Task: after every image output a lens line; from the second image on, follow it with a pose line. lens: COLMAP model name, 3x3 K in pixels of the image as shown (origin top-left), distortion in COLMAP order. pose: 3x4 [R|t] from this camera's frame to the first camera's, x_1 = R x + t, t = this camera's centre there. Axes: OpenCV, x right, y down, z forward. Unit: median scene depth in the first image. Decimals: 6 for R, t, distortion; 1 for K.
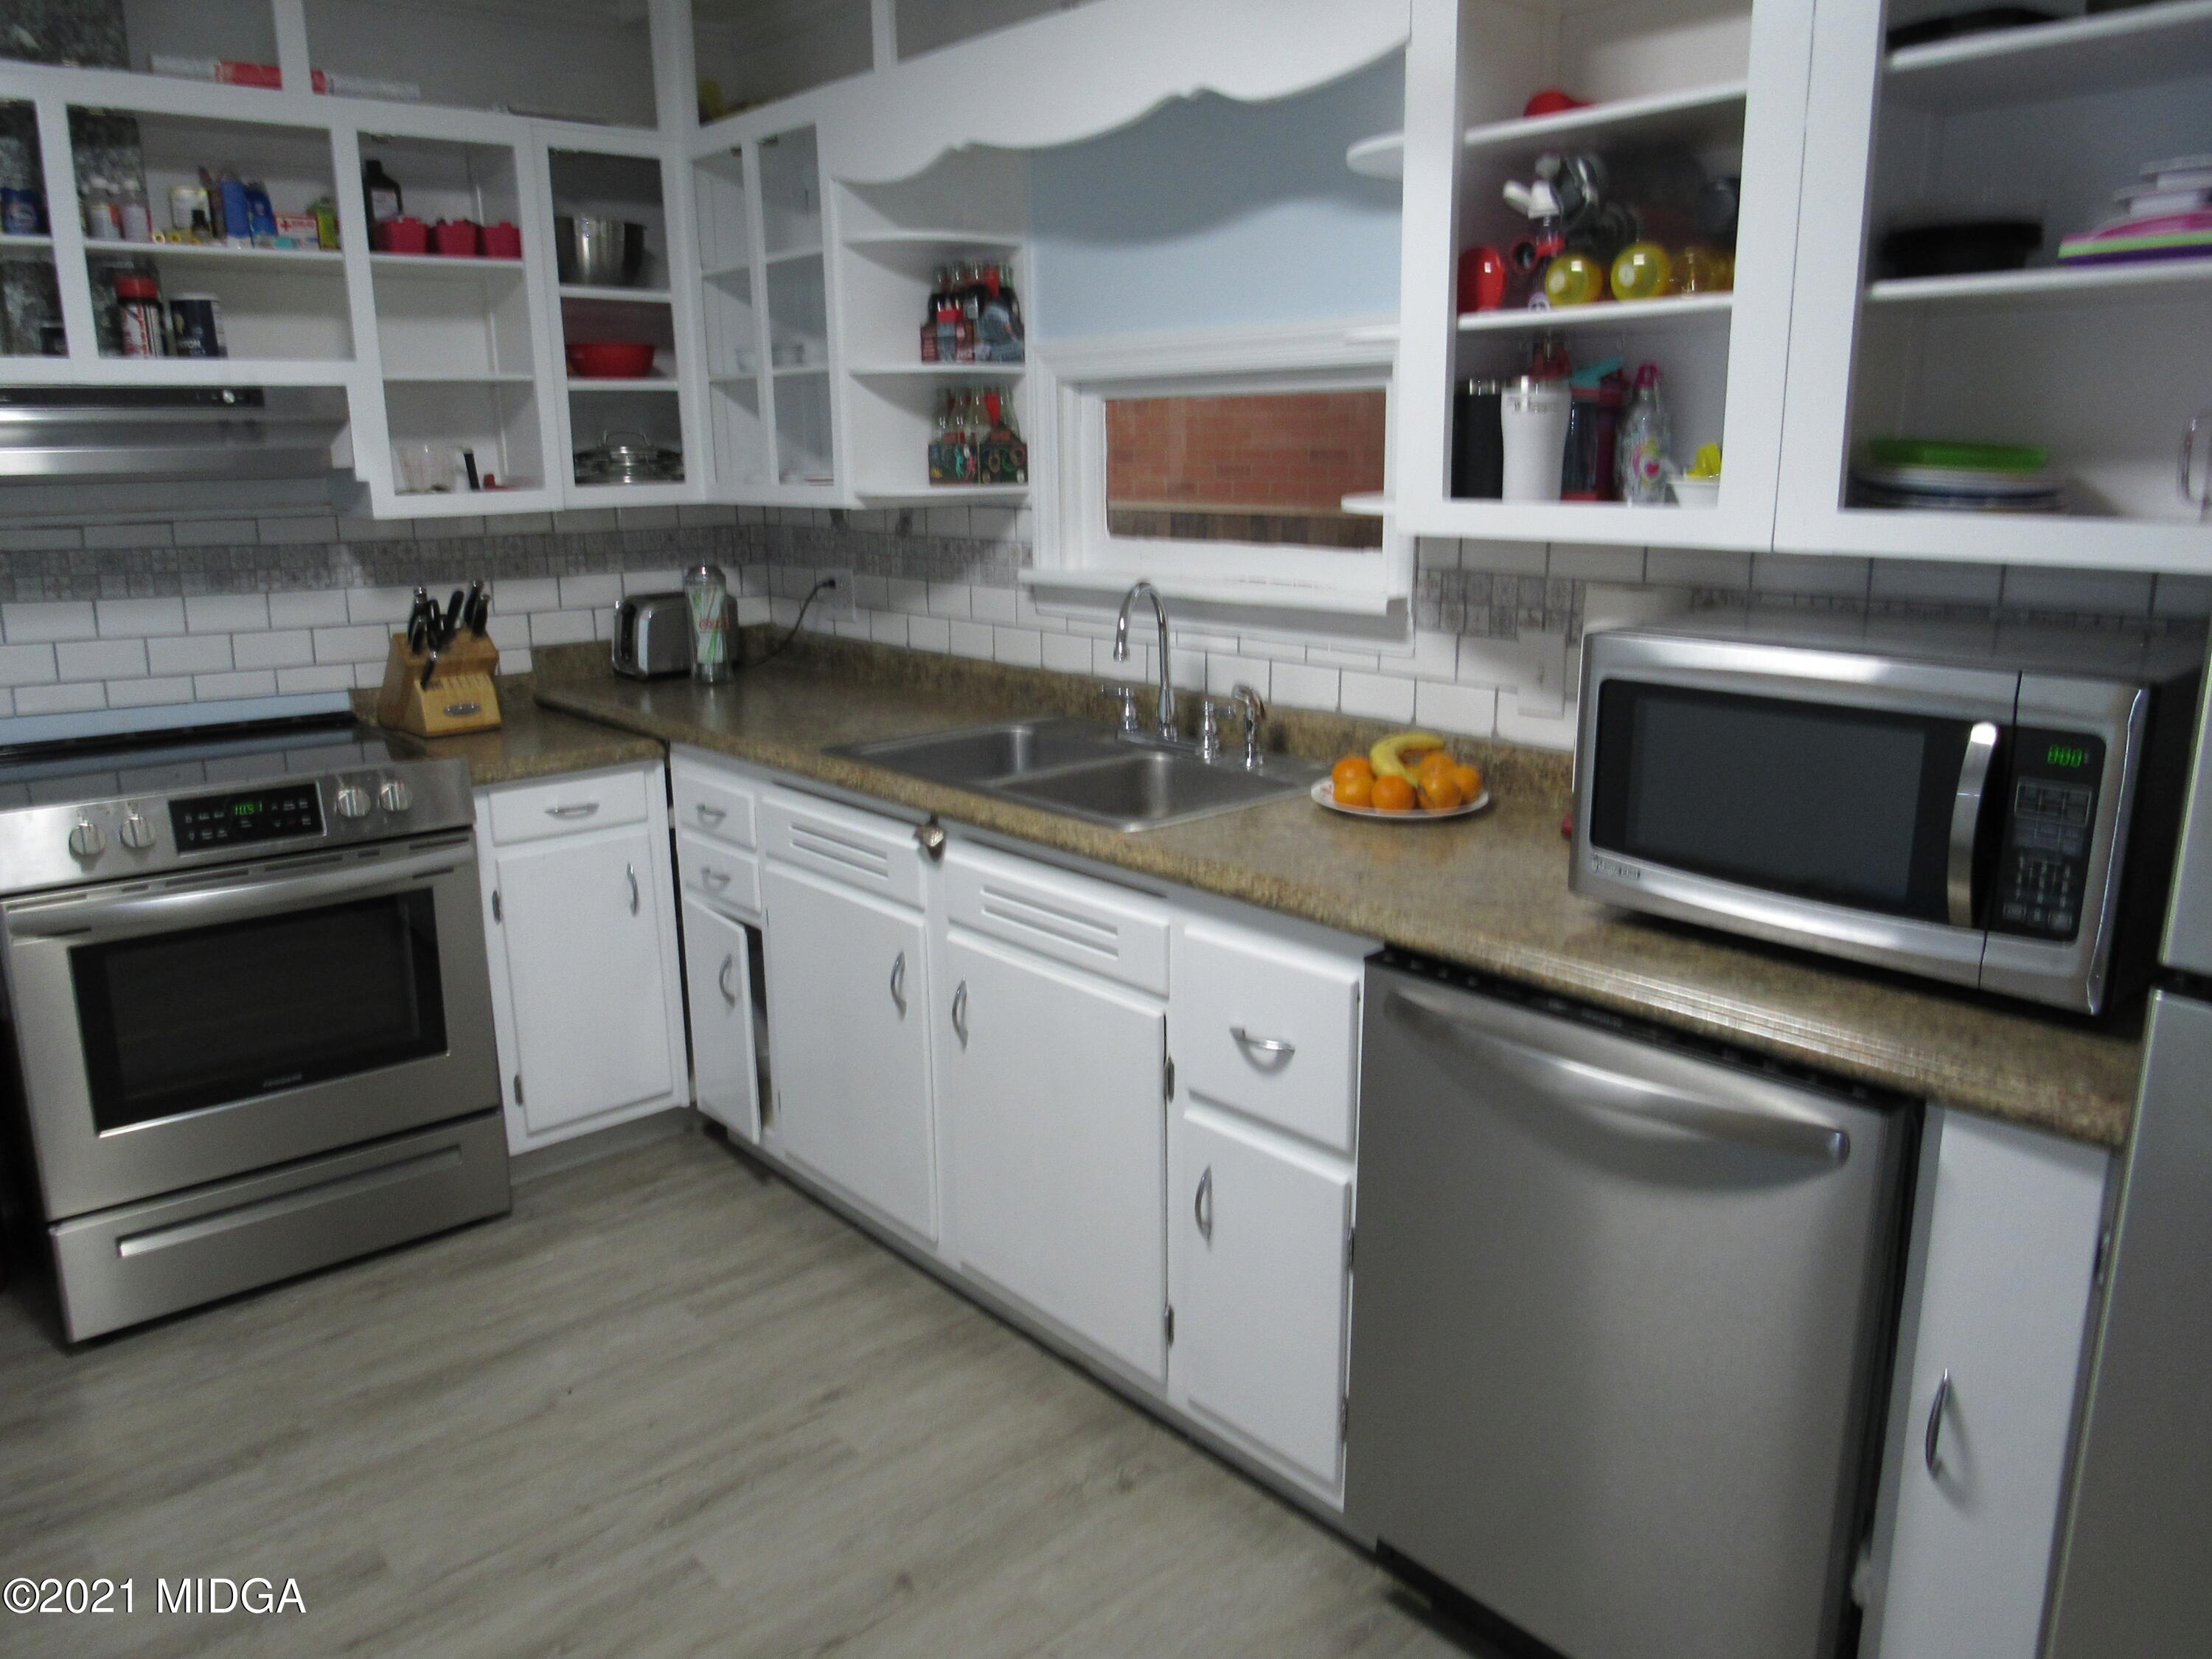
lens RADIAL K [[1576.5, 0, 1100.8], [0, 1576.5, 836.6], [0, 0, 1]] dist [-0.039788, 0.013184]
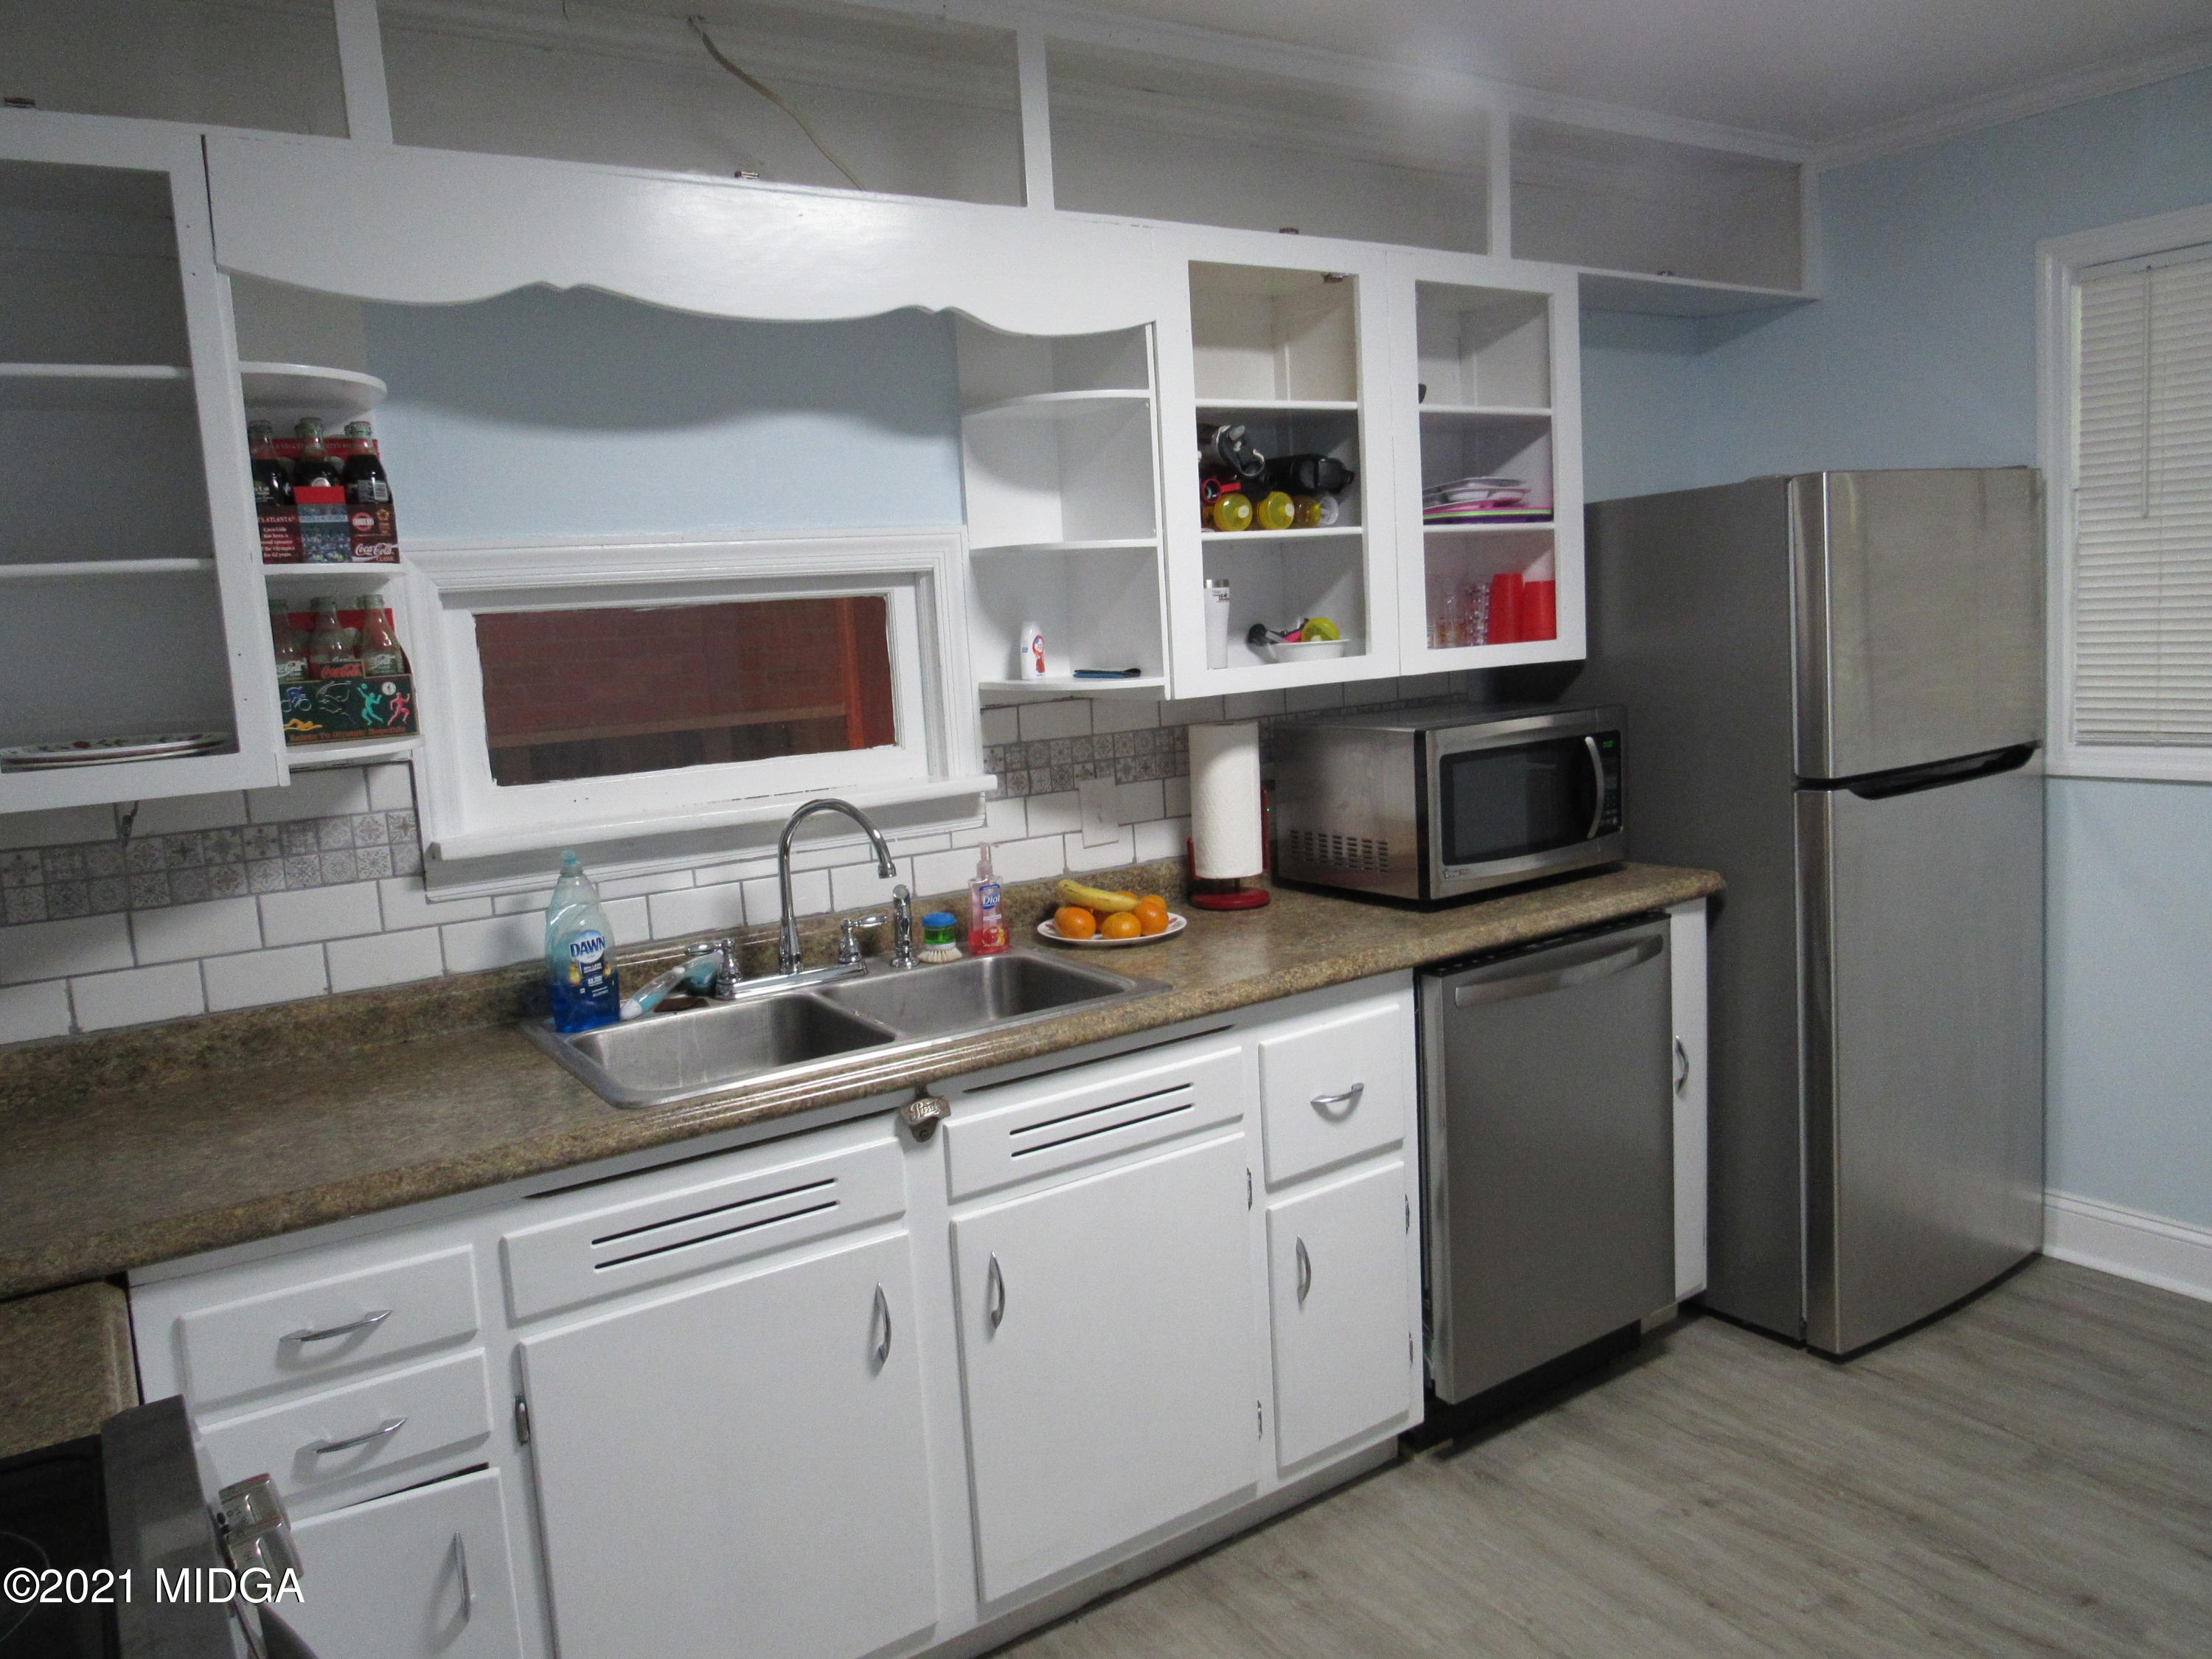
lens RADIAL K [[1576.5, 0, 1100.4], [0, 1576.5, 827.1], [0, 0, 1]] dist [-0.039788, 0.013184]
pose [[0.136013, -0.135179, 0.981441, -0.932035], [0.291602, 0.952226, 0.090743, -0.200610], [-0.946820, 0.273848, 0.168934, 0.767641]]
